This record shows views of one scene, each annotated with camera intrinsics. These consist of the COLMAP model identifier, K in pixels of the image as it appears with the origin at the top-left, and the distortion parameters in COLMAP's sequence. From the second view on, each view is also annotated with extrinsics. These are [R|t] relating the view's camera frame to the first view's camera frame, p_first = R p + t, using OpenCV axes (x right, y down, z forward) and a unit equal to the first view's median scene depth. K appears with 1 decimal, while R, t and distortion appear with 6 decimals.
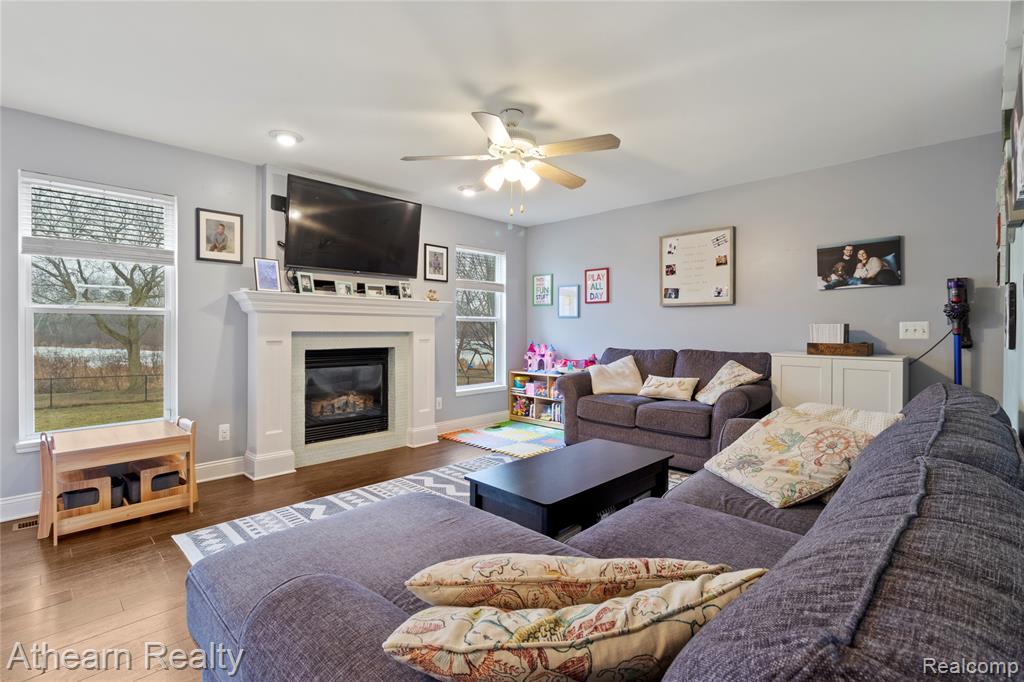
lens RADIAL K [[469.1, 0, 506.1], [0, 469.1, 332.3], [0, 0, 1]] dist [0.005153, -0.001863]
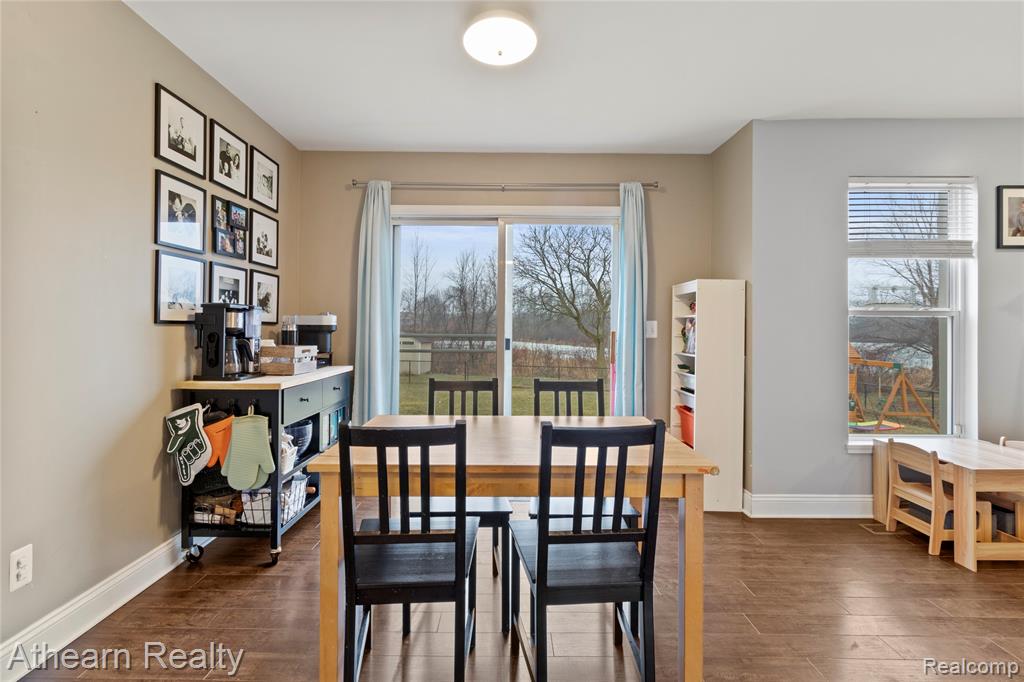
lens RADIAL K [[469.1, 0, 510.9], [0, 469.1, 324.6], [0, 0, 1]] dist [0.005153, -0.001863]
pose [[0.702183, -0.005285, -0.711977, -0.584879], [-0.007055, 0.999872, -0.014381, -0.001296], [0.711961, 0.015121, 0.702056, -0.171076]]
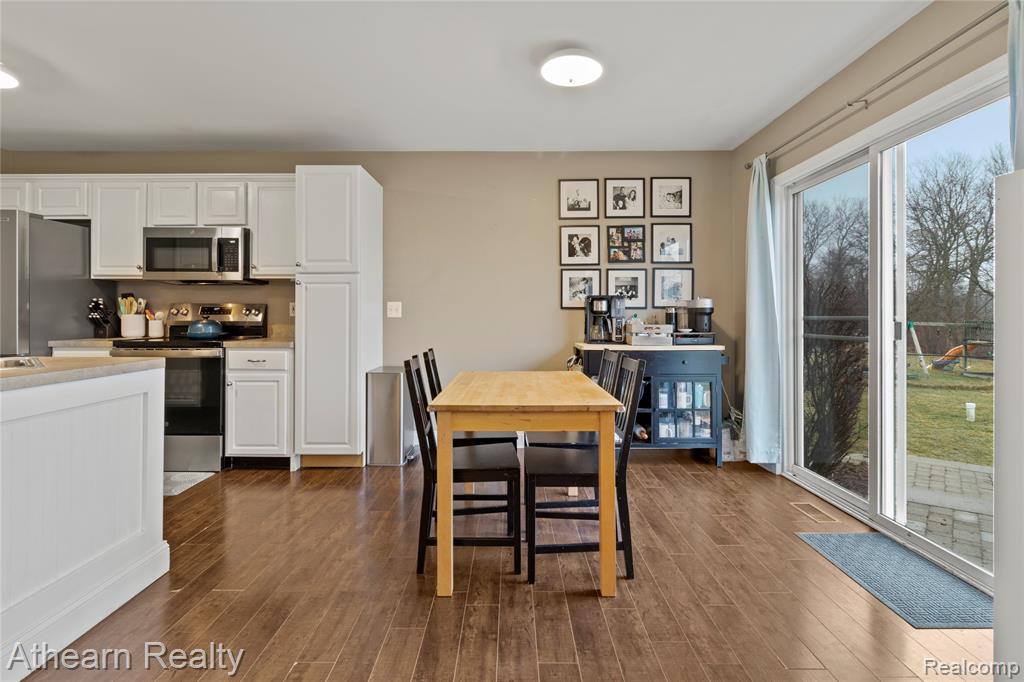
lens RADIAL K [[494.6, 0, 505.3], [0, 494.6, 309.0], [0, 0, 1]] dist [0.000992, -0.001717]
pose [[-0.718650, -0.015030, -0.695209, -0.443965], [-0.008424, 0.999881, -0.012909, 0.007477], [0.695321, -0.003421, -0.718691, 0.570861]]
